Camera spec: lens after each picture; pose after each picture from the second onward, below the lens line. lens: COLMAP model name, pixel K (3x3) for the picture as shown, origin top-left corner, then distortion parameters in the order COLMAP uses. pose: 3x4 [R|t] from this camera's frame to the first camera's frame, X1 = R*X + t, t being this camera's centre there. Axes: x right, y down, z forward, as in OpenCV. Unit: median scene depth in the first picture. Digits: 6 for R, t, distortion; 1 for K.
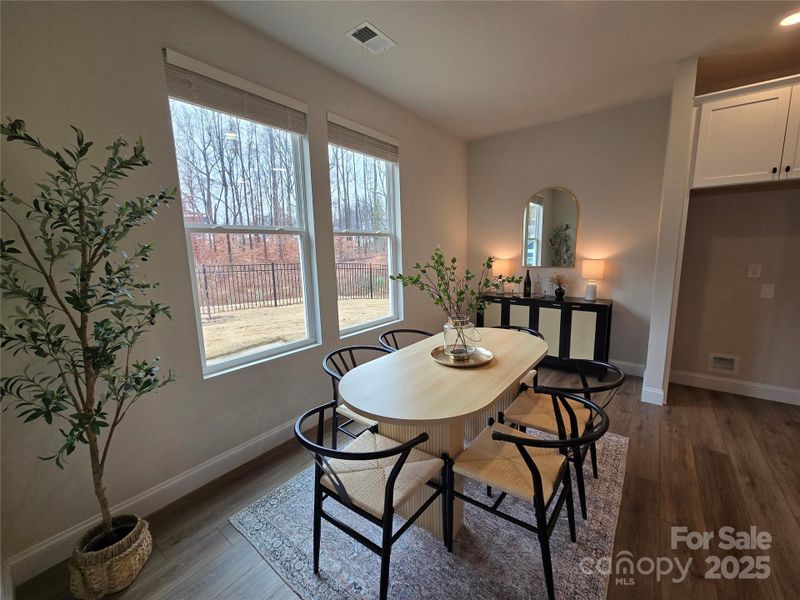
lens RADIAL K [[324.3, 0, 401.3], [0, 324.3, 298.4], [0, 0, 1]] dist [0.003210, -0.000326]
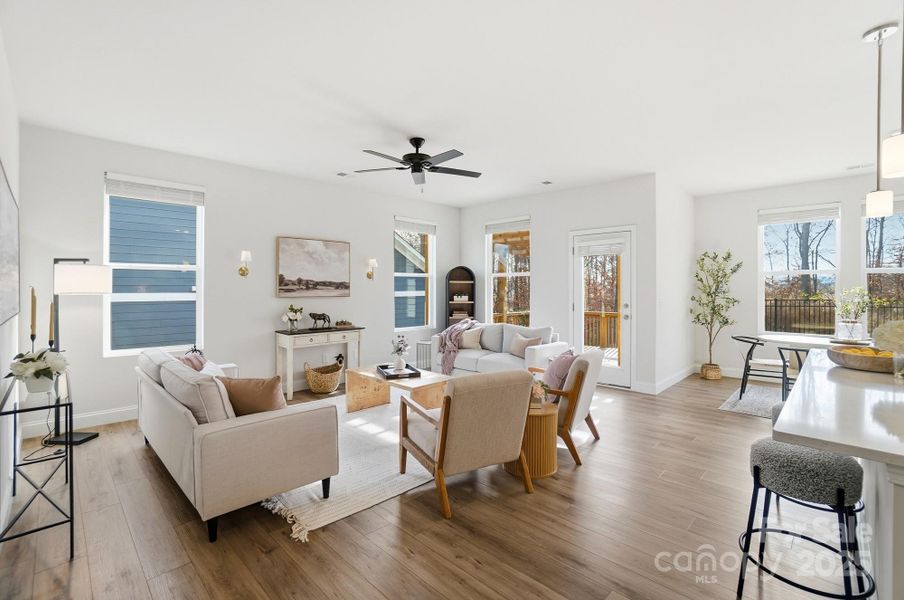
lens RADIAL K [[411.8, 0, 447.8], [0, 411.8, 289.8], [0, 0, 1]] dist [-0.053989, 0.015038]
pose [[-0.117470, 0.029597, -0.992635, 1.967058], [-0.147781, 0.987905, 0.046945, 0.089961], [0.982019, 0.152207, -0.111676, -0.736644]]
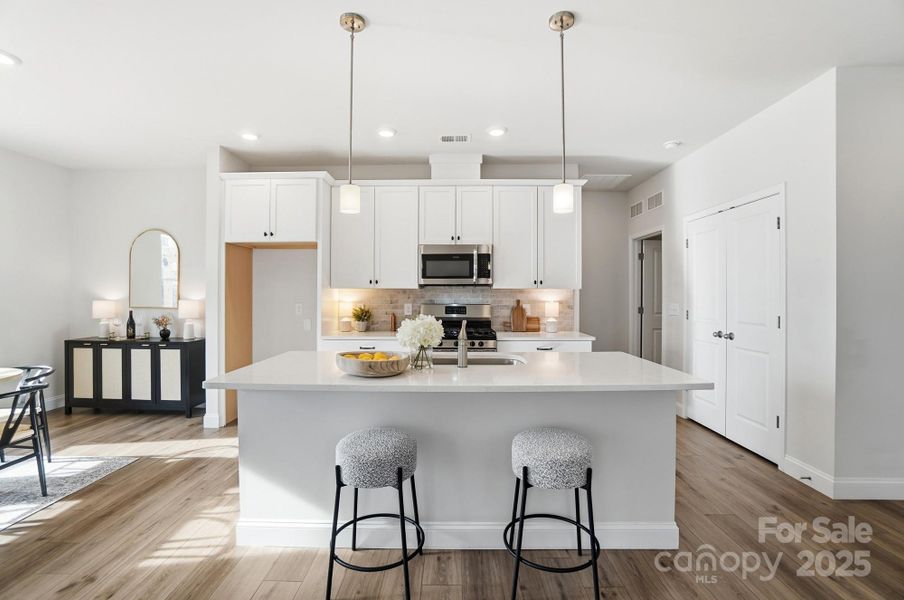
lens RADIAL K [[407.7, 0, 447.7], [0, 407.7, 296.0], [0, 0, 1]] dist [-0.047507, 0.013020]
pose [[0.800803, 0.021233, 0.598551, 0.666773], [0.070575, 0.989063, -0.129509, 0.126002], [-0.594755, 0.145954, 0.790547, -0.693942]]
